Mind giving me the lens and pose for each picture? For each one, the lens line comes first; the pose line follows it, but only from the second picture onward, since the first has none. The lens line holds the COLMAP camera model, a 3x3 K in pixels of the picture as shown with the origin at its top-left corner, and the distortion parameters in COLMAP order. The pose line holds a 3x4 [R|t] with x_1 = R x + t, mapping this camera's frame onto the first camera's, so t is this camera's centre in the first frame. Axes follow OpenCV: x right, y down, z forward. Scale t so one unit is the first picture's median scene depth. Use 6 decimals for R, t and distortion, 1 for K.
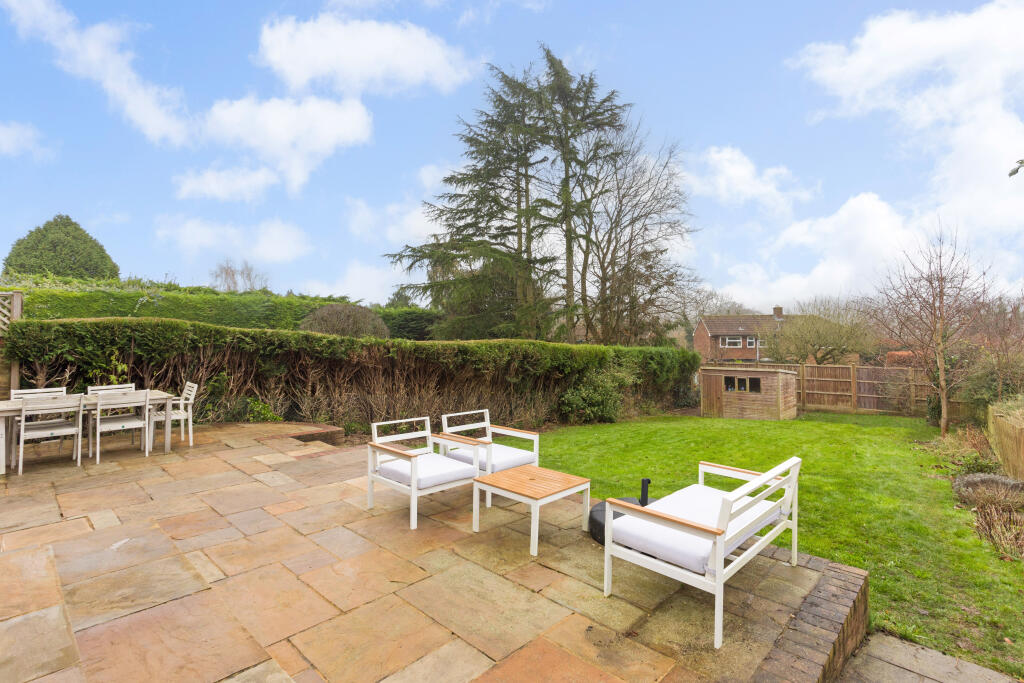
lens RADIAL K [[498.3, 0, 541.7], [0, 498.3, 318.3], [0, 0, 1]] dist [-0.008107, 0.004525]
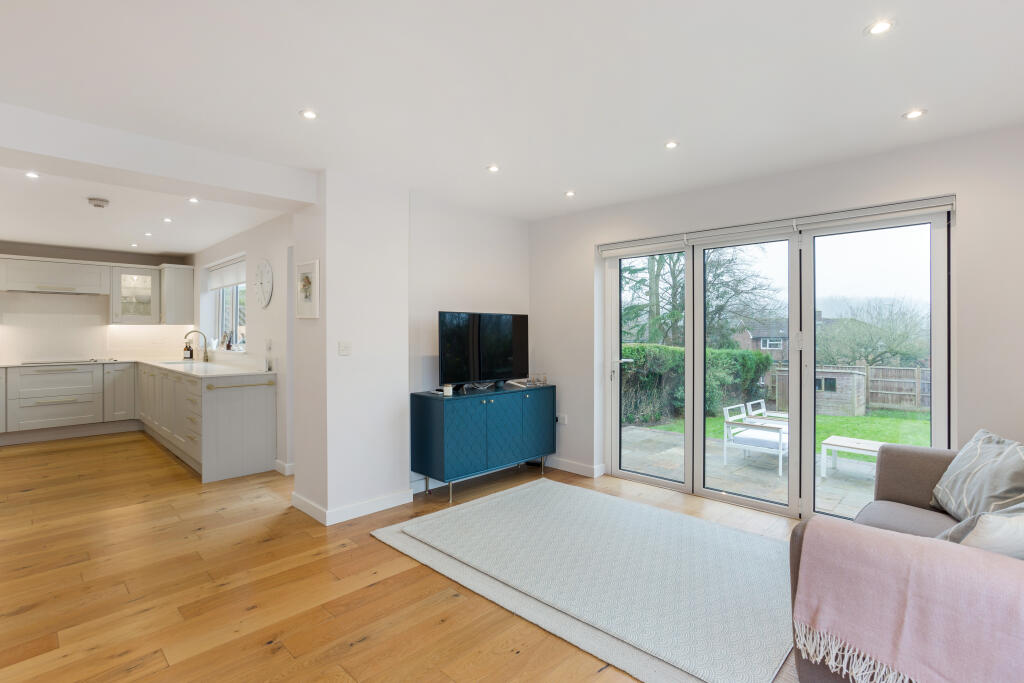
lens RADIAL K [[498.3, 0, 529.7], [0, 498.3, 325.5], [0, 0, 1]] dist [-0.008107, 0.004525]
pose [[0.999677, 0.006142, -0.024663, -0.208948], [-0.005703, 0.999825, 0.017825, -0.013409], [0.024769, -0.017679, 0.999537, -0.116493]]
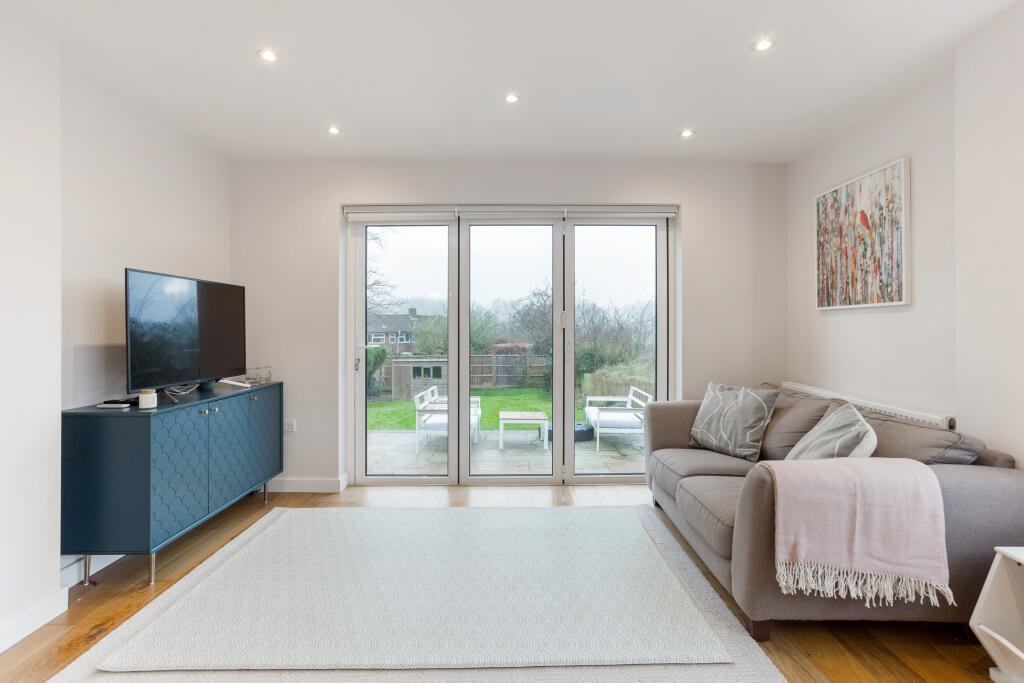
lens RADIAL K [[498.3, 0, 518.1], [0, 498.3, 320.3], [0, 0, 1]] dist [-0.008107, 0.004525]
pose [[0.742170, 0.013789, 0.670070, -0.259692], [-0.021085, 0.999774, 0.002781, -0.005127], [-0.669880, -0.016192, 0.742293, -0.068088]]
